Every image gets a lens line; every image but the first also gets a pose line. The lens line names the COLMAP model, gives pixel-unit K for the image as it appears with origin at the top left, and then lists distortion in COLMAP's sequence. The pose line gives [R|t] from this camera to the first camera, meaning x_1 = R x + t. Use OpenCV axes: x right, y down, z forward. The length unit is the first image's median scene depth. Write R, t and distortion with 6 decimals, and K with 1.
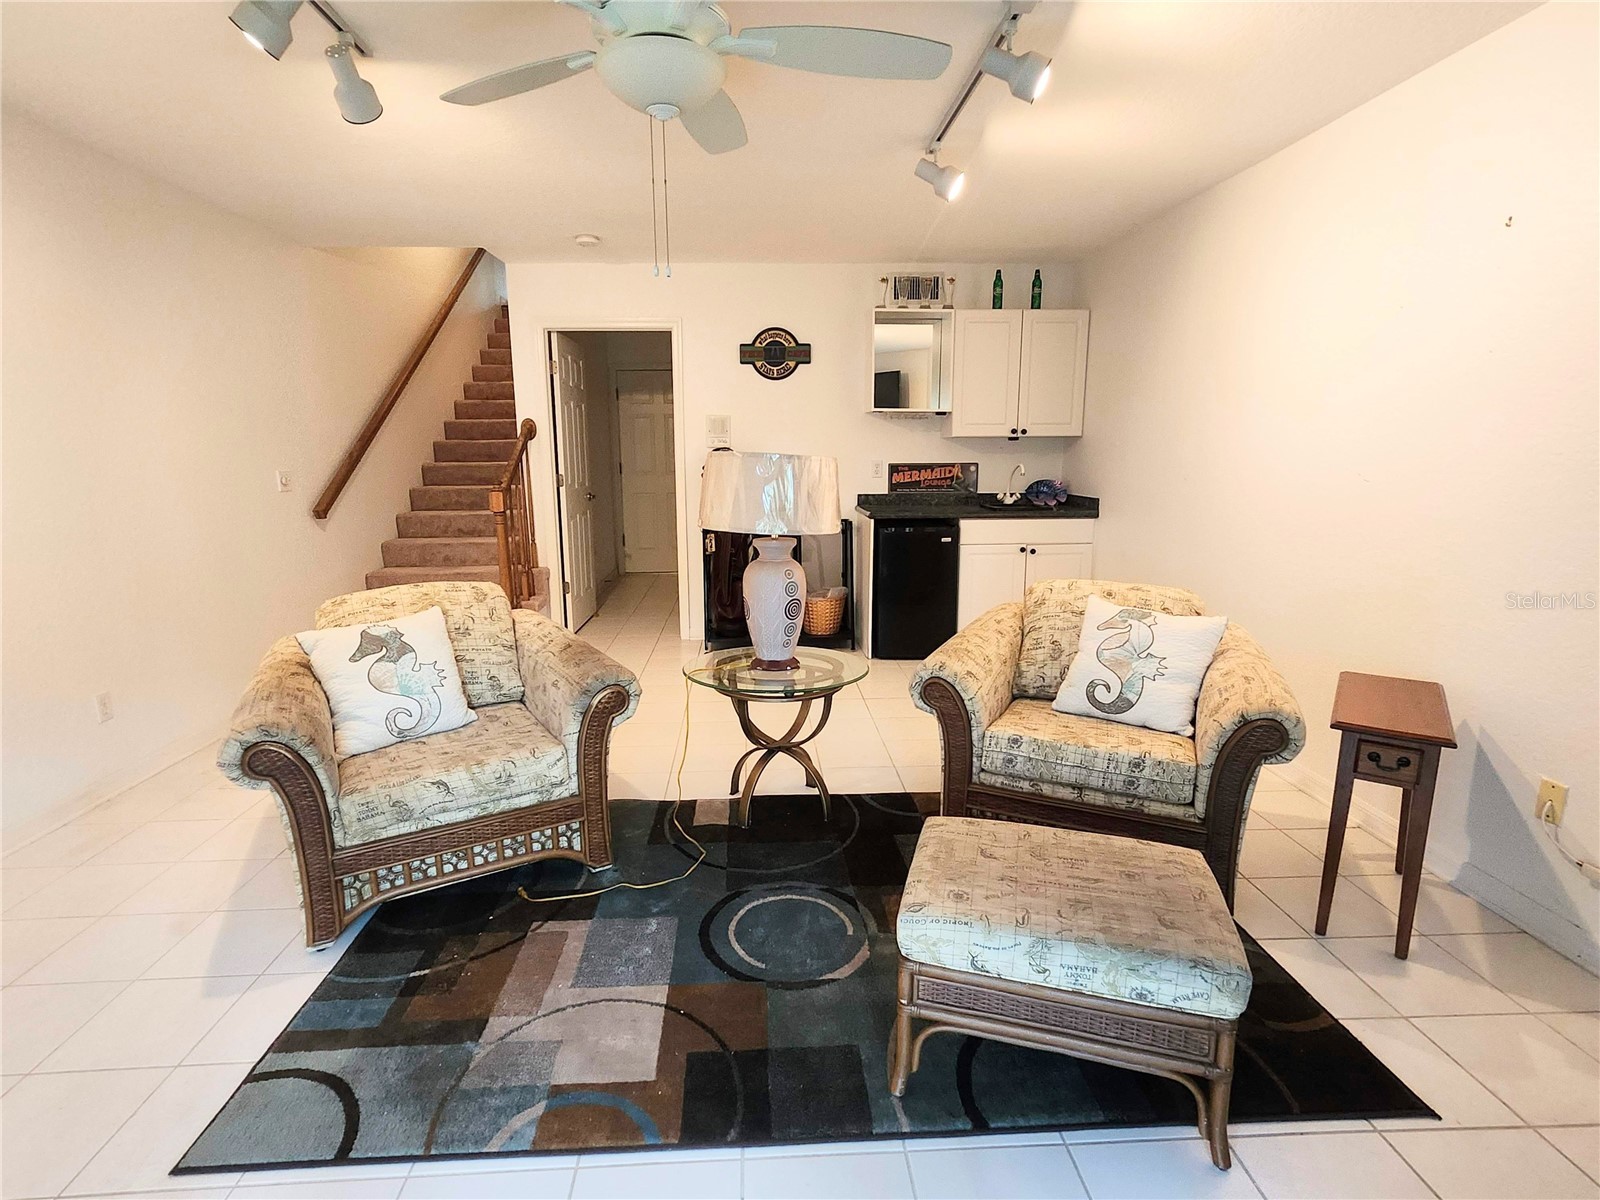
lens RADIAL K [[817.9, 0, 800.1], [0, 817.9, 603.7], [0, 0, 1]] dist [0.001588, 0.000738]
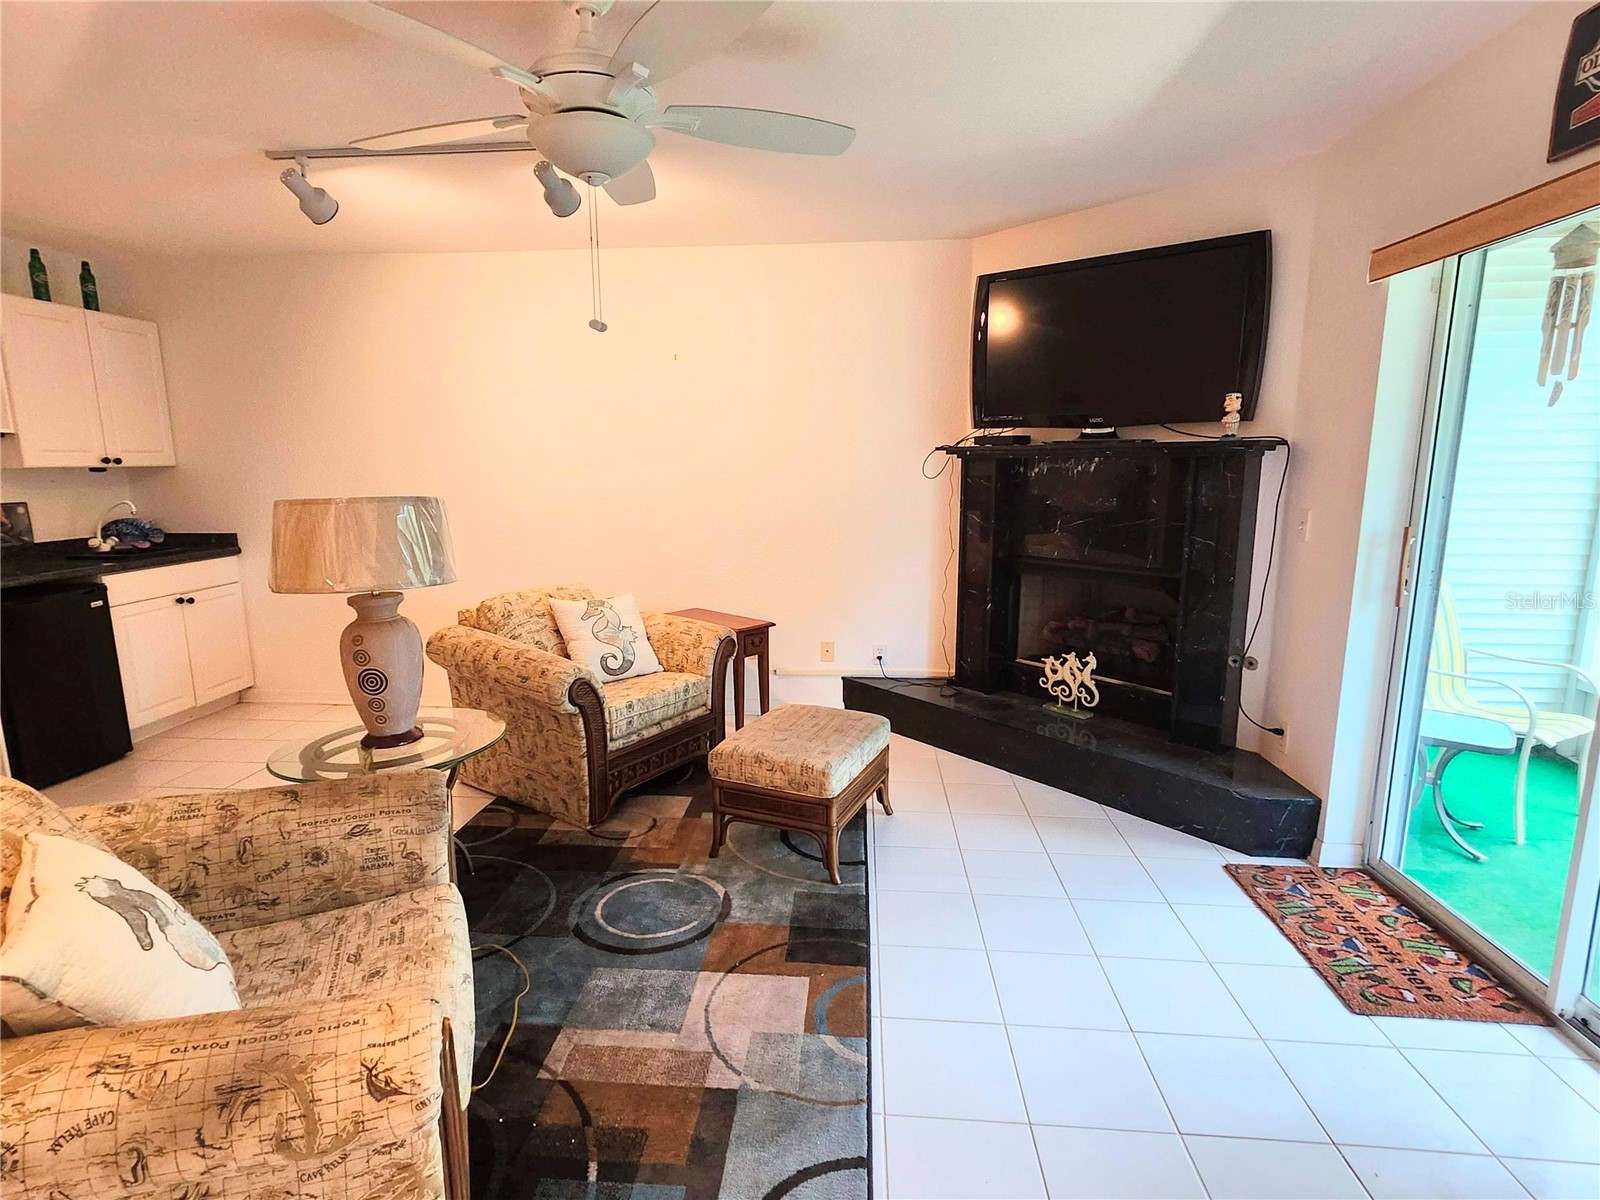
lens RADIAL K [[802.6, 0, 798.2], [0, 802.6, 599.6], [0, 0, 1]] dist [0.004247, 0.000517]
pose [[0.142780, -0.167283, 0.975515, -0.451983], [0.191522, 0.971654, 0.138589, -0.060824], [-0.971047, 0.167045, 0.170771, 0.241558]]
